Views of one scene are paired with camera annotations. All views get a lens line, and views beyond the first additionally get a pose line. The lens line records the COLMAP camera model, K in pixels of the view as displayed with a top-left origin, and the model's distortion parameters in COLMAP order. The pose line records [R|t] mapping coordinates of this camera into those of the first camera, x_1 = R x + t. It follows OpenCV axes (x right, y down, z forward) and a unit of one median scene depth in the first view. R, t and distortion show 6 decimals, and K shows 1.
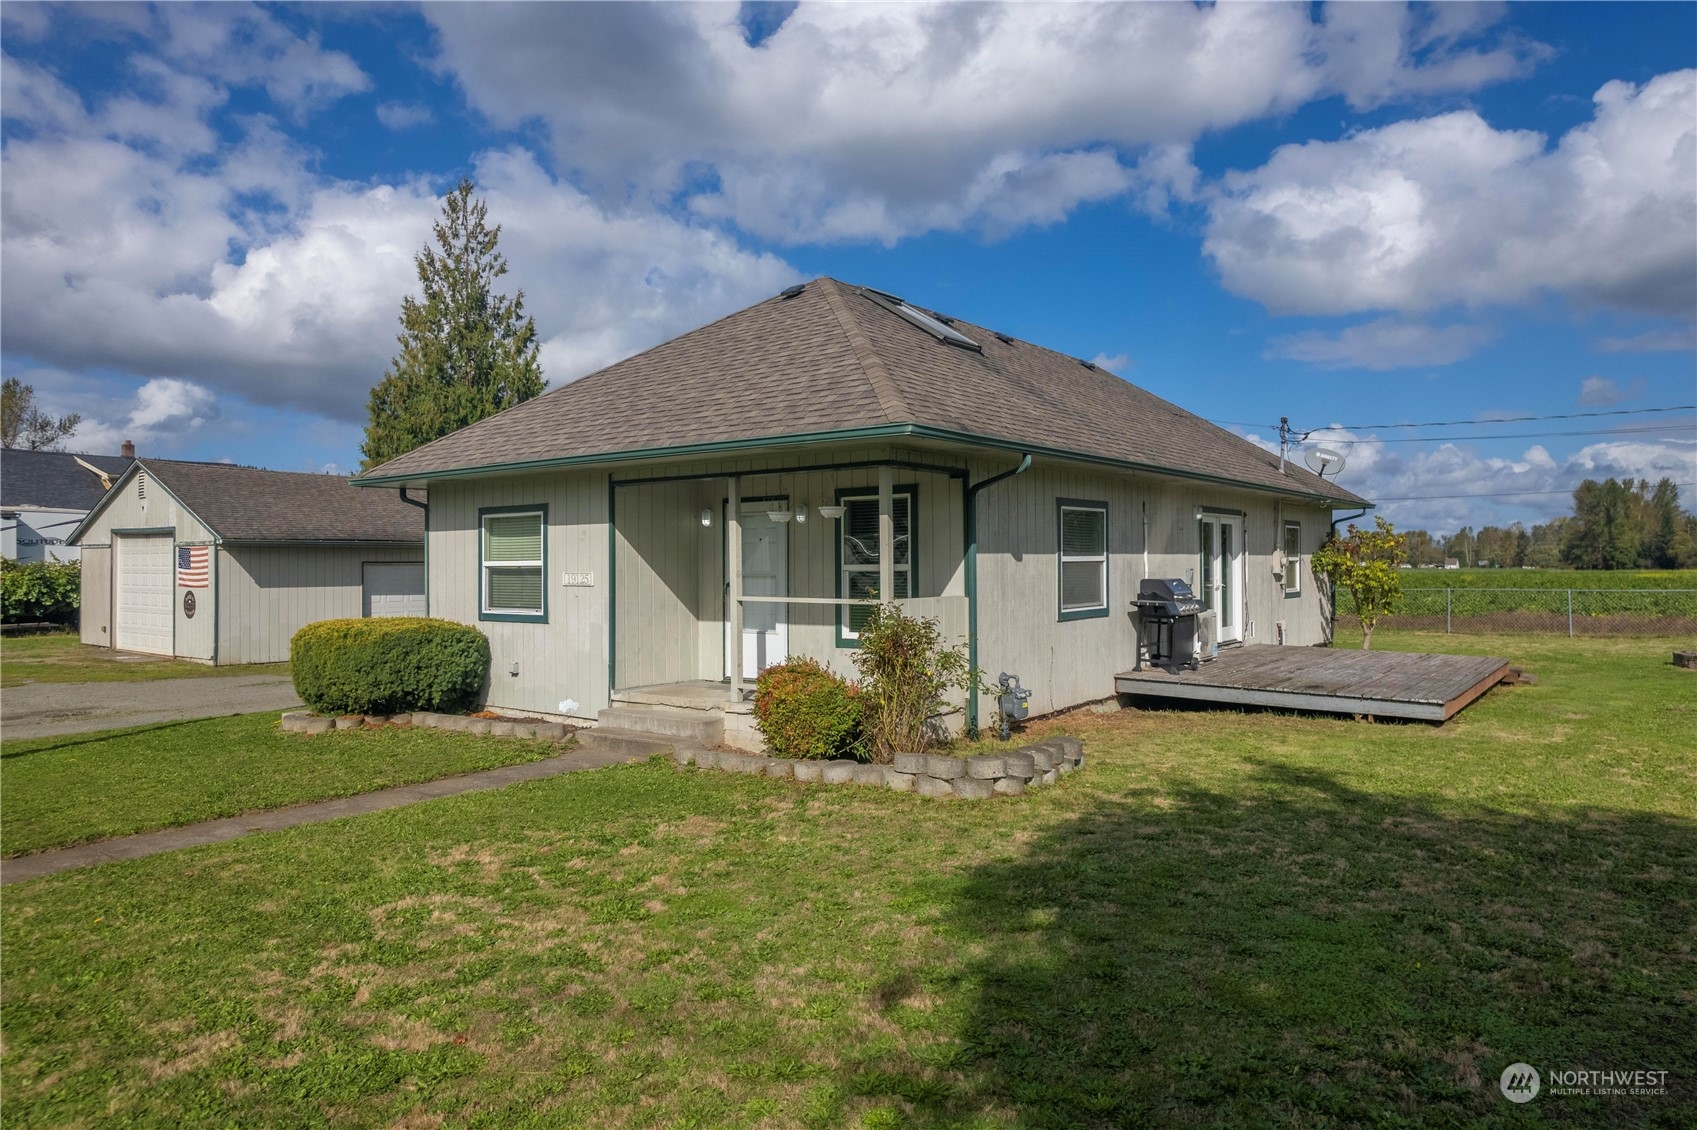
lens RADIAL K [[1070.7, 0, 848.5], [0, 1070.7, 565.0], [0, 0, 1]] dist [0.000420, 0.000068]
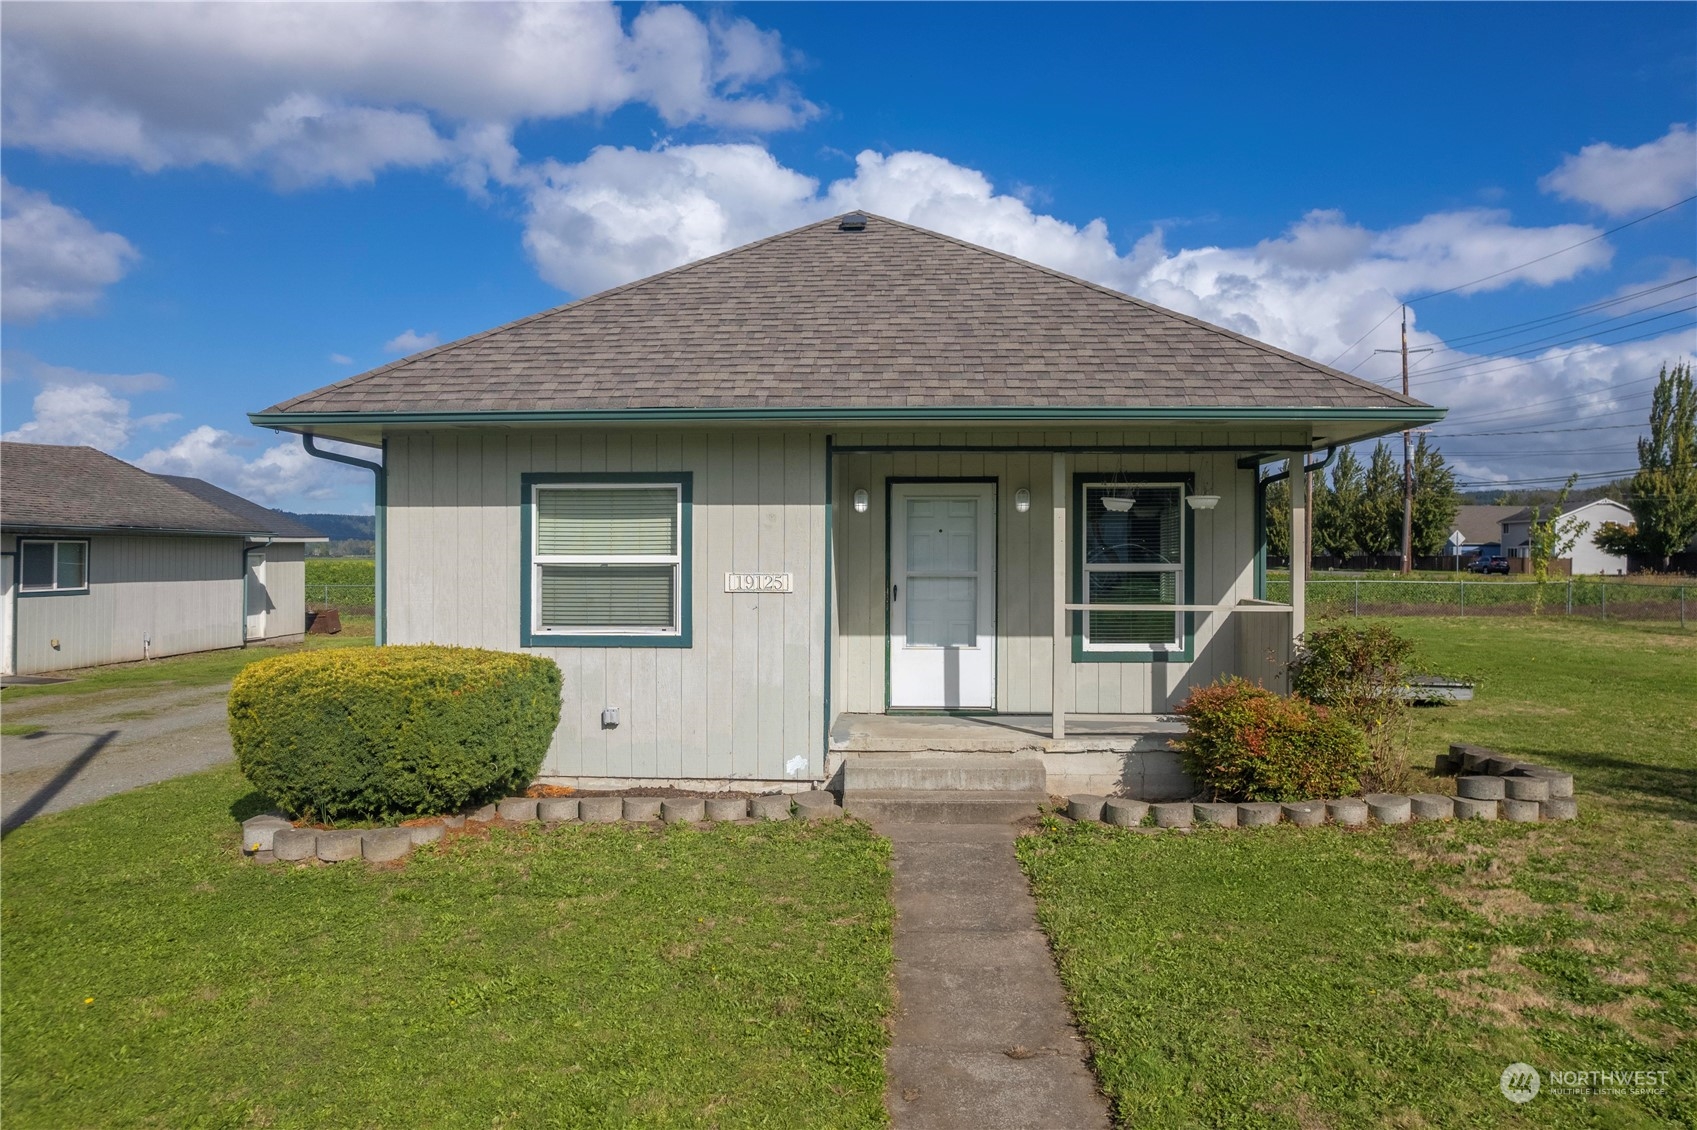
lens RADIAL K [[1089.8, 0, 848.5], [0, 1089.8, 565.0], [0, 0, 1]] dist [-0.002011, -0.000129]
pose [[0.826704, 0.002231, 0.562633, -0.589283], [-0.005679, 0.999974, 0.004379, -0.001697], [-0.562608, -0.006815, 0.826695, 0.368747]]
